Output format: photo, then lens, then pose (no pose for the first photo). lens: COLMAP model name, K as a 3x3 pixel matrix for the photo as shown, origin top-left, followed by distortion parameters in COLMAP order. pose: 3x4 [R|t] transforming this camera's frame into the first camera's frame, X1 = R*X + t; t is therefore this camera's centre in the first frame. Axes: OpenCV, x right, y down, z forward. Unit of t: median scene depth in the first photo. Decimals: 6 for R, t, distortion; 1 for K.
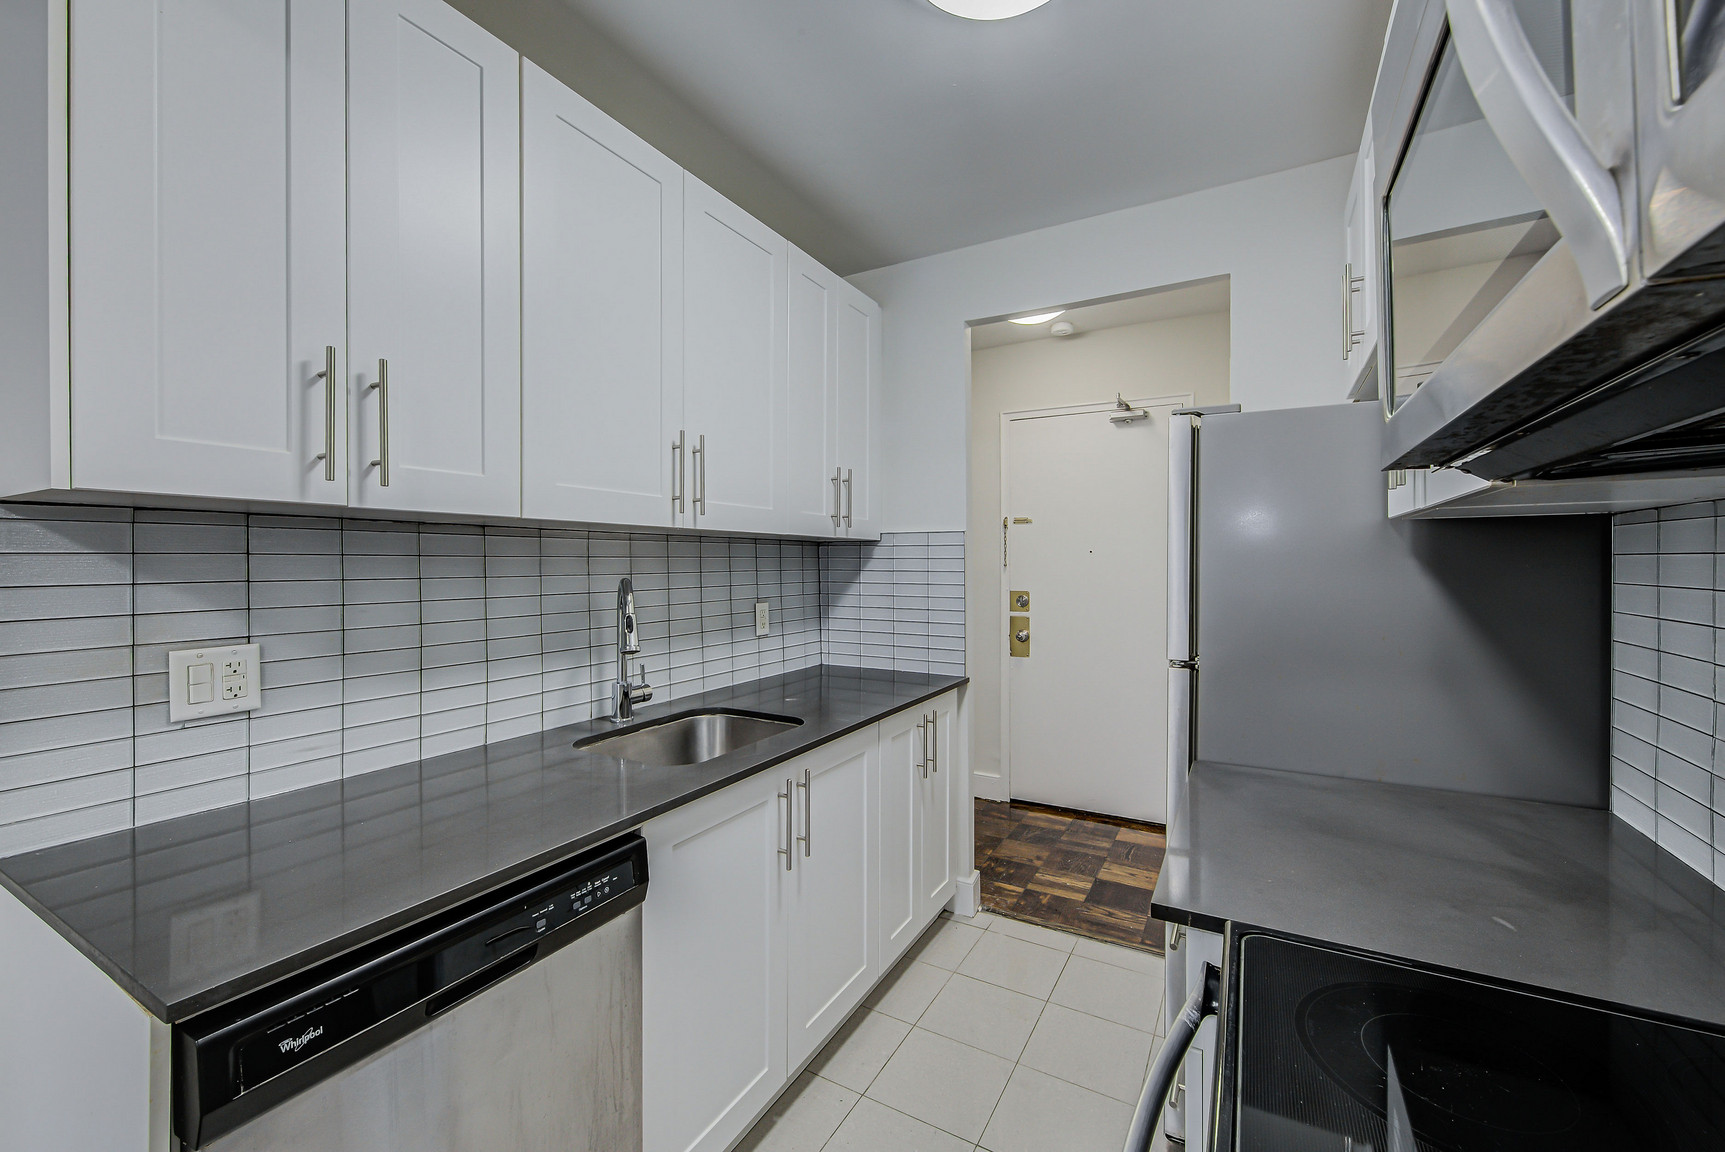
lens RADIAL K [[689.0, 0, 864.4], [0, 689.0, 563.3], [0, 0, 1]] dist [-0.000157, -0.001361]
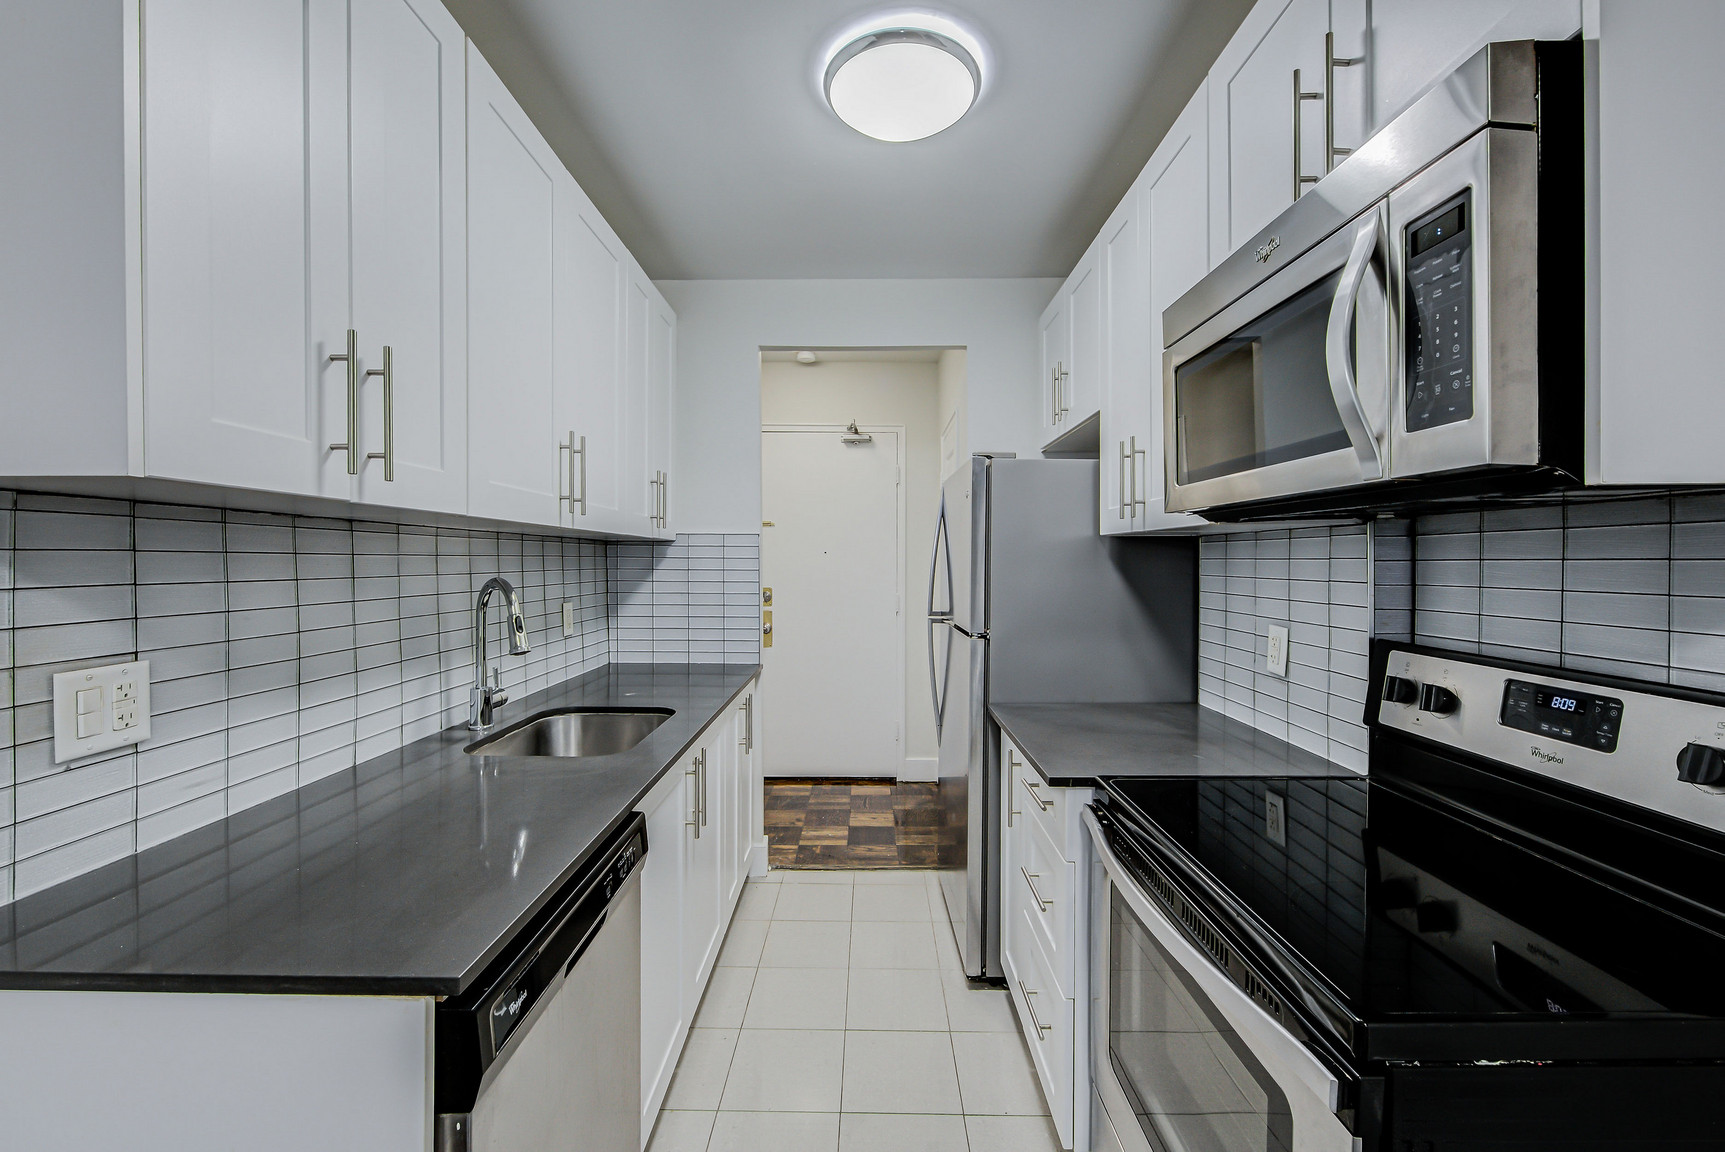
lens RADIAL K [[689.0, 0, 867.0], [0, 689.0, 566.4], [0, 0, 1]] dist [-0.000157, -0.001361]
pose [[0.872169, -0.001106, 0.489203, -0.372505], [-0.002079, 0.999980, 0.005968, -0.001208], [-0.489200, -0.006222, 0.872149, -0.091938]]
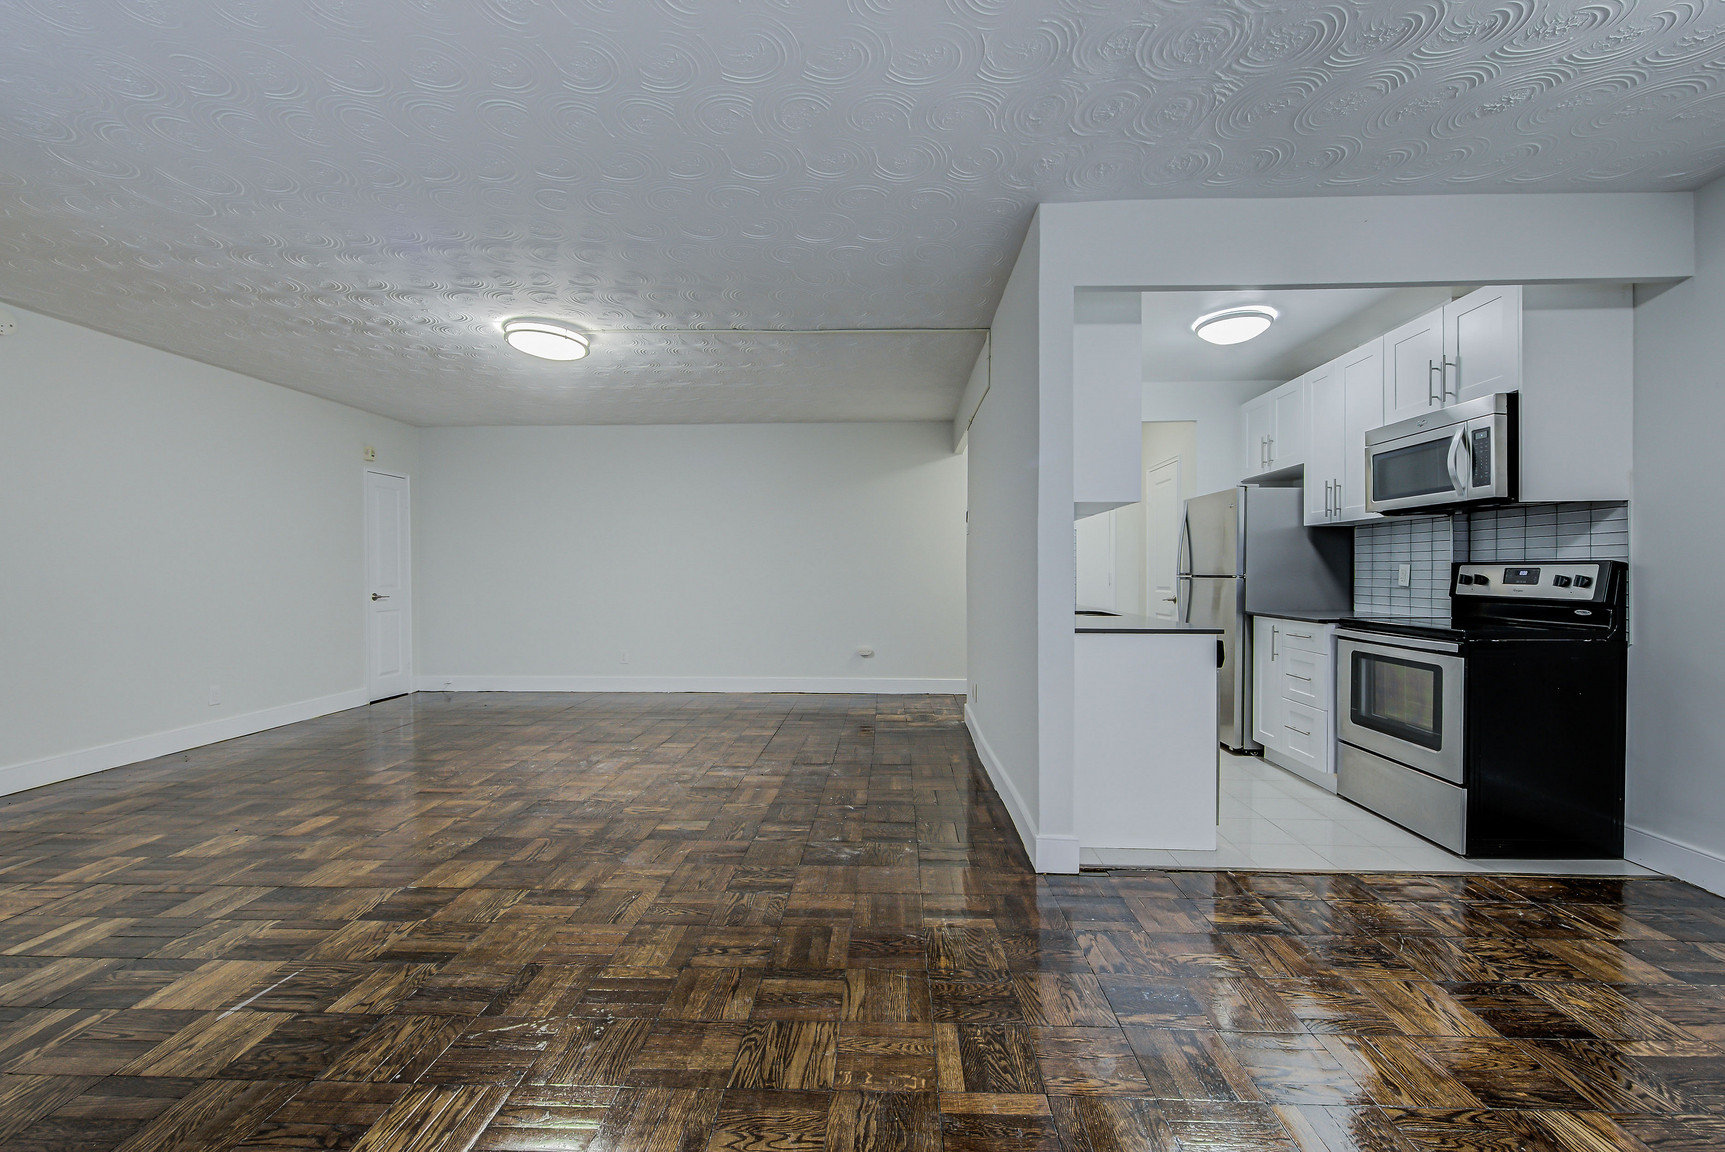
lens RADIAL K [[689.0, 0, 859.9], [0, 689.0, 579.3], [0, 0, 1]] dist [-0.000157, -0.001361]
pose [[0.887843, 0.000725, 0.460145, -1.960143], [-0.002918, 0.999988, 0.004054, 0.135676], [-0.460137, -0.004942, 0.887834, -0.681350]]
